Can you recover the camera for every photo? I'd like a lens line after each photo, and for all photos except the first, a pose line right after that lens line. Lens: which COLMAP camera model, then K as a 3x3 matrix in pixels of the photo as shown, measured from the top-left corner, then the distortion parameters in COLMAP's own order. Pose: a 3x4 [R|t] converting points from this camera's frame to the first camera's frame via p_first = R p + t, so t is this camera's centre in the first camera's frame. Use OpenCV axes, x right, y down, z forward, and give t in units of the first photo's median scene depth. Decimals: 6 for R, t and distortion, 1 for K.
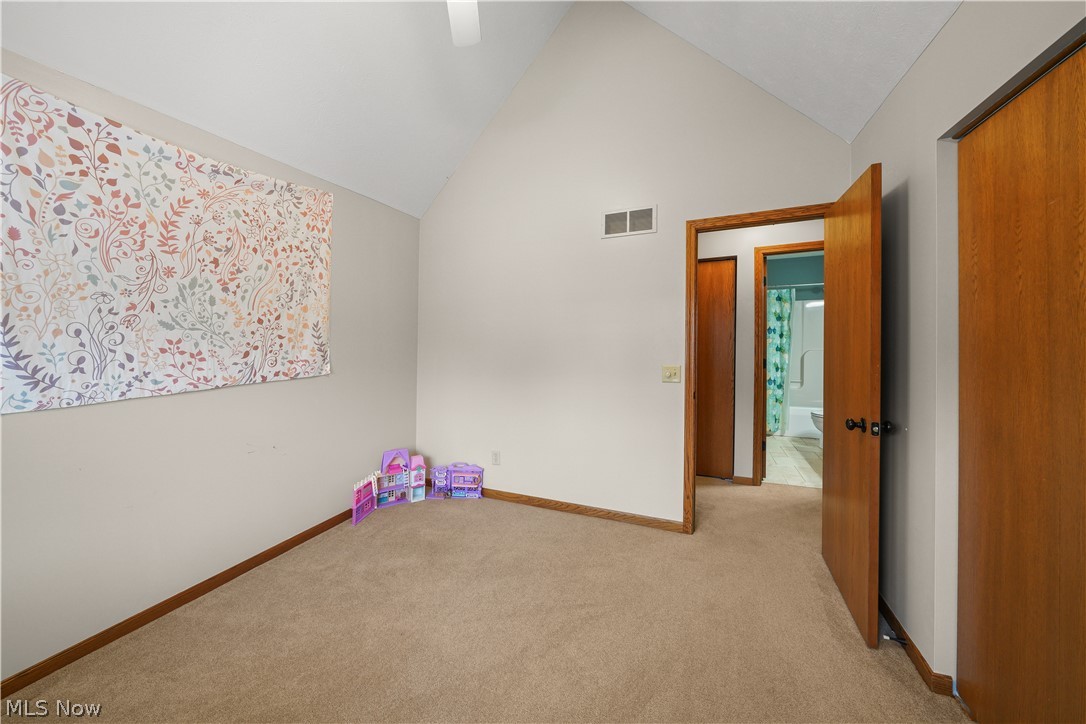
lens RADIAL K [[382.4, 0, 544.2], [0, 382.4, 350.5], [0, 0, 1]] dist [-0.008897, 0.000155]
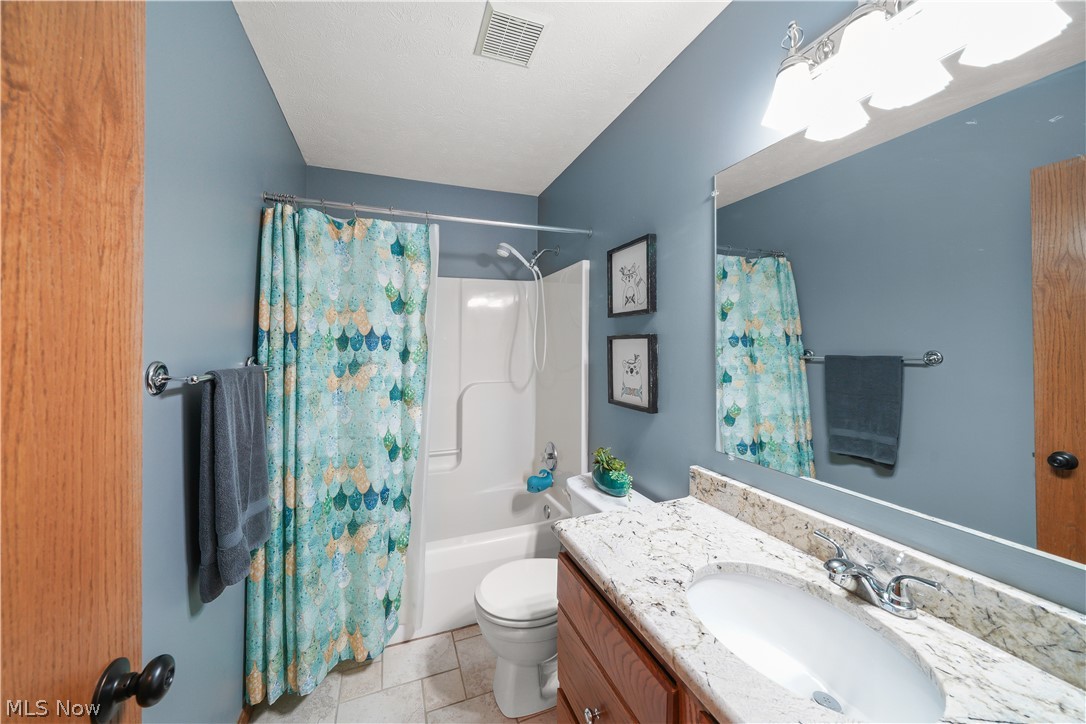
lens RADIAL K [[382.4, 0, 540.2], [0, 382.4, 353.3], [0, 0, 1]] dist [-0.008897, 0.000155]
pose [[0.708878, 0.007894, 0.705287, 0.463747], [0.004782, 0.999861, -0.015998, -0.034578], [-0.705315, 0.014713, 0.708741, 0.664741]]
